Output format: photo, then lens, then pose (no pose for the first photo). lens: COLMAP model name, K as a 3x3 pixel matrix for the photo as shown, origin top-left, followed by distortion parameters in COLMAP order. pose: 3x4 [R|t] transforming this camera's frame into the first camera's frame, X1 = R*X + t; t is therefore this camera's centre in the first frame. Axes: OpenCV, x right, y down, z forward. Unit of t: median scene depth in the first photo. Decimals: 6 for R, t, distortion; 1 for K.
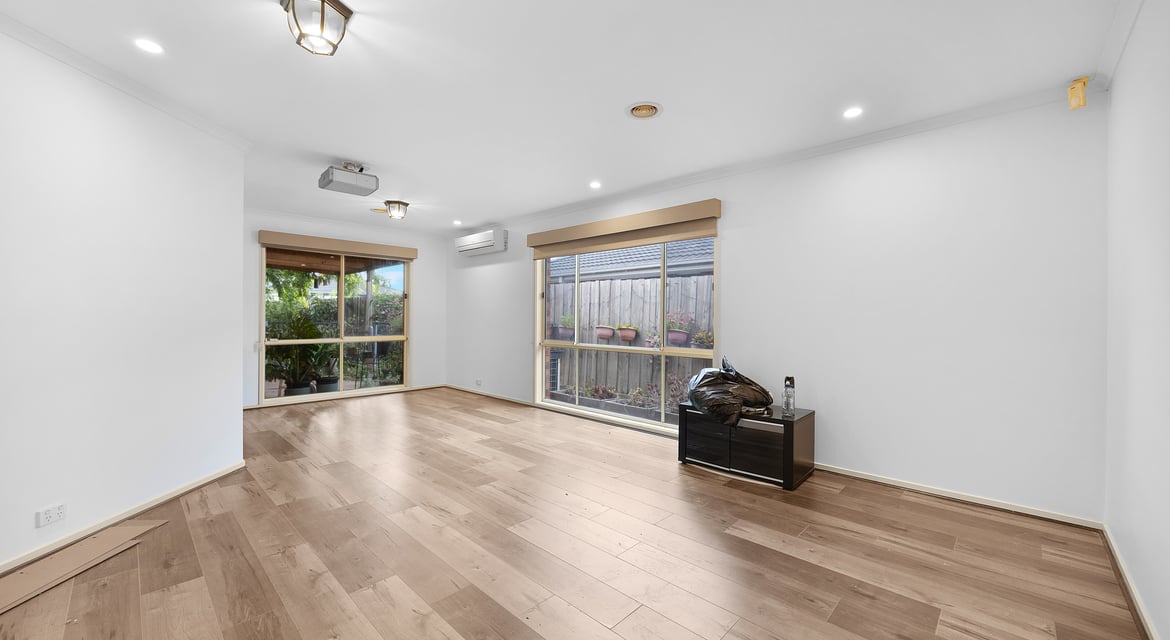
lens RADIAL K [[446.3, 0, 585.0], [0, 446.3, 320.0], [0, 0, 1]] dist [-0.002444, -0.000425]
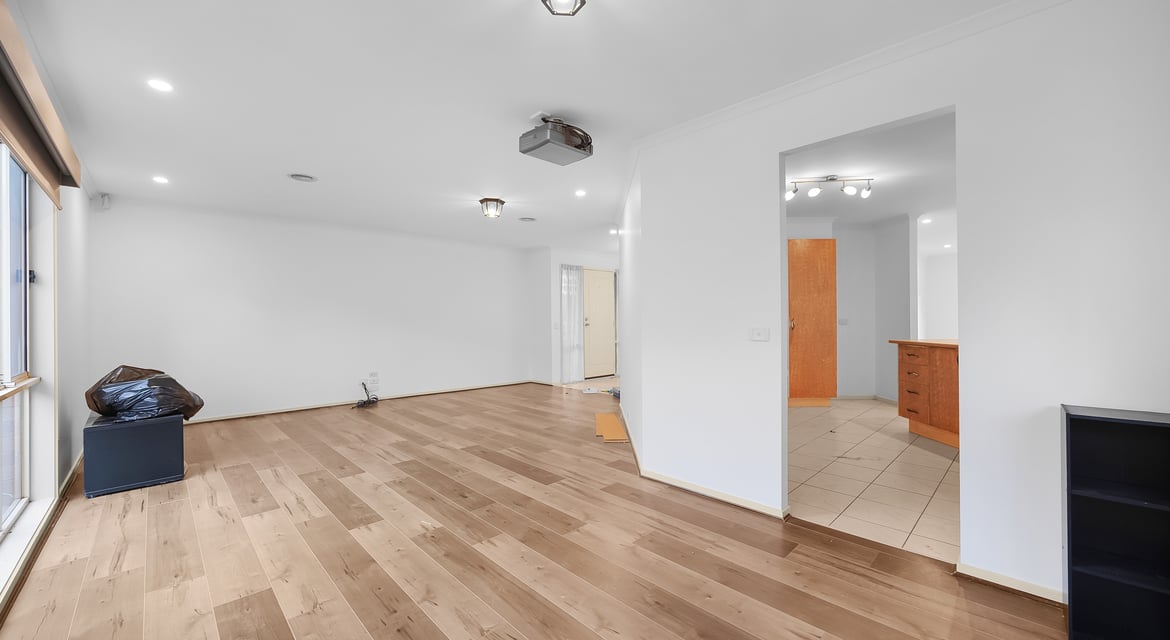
lens RADIAL K [[446.3, 0, 585.0], [0, 446.3, 320.0], [0, 0, 1]] dist [-0.002444, -0.000425]
pose [[-0.999523, 0.001096, 0.030856, -0.669615], [0.001275, 0.999983, 0.005772, -0.014656], [-0.030849, 0.005809, -0.999507, 1.965165]]
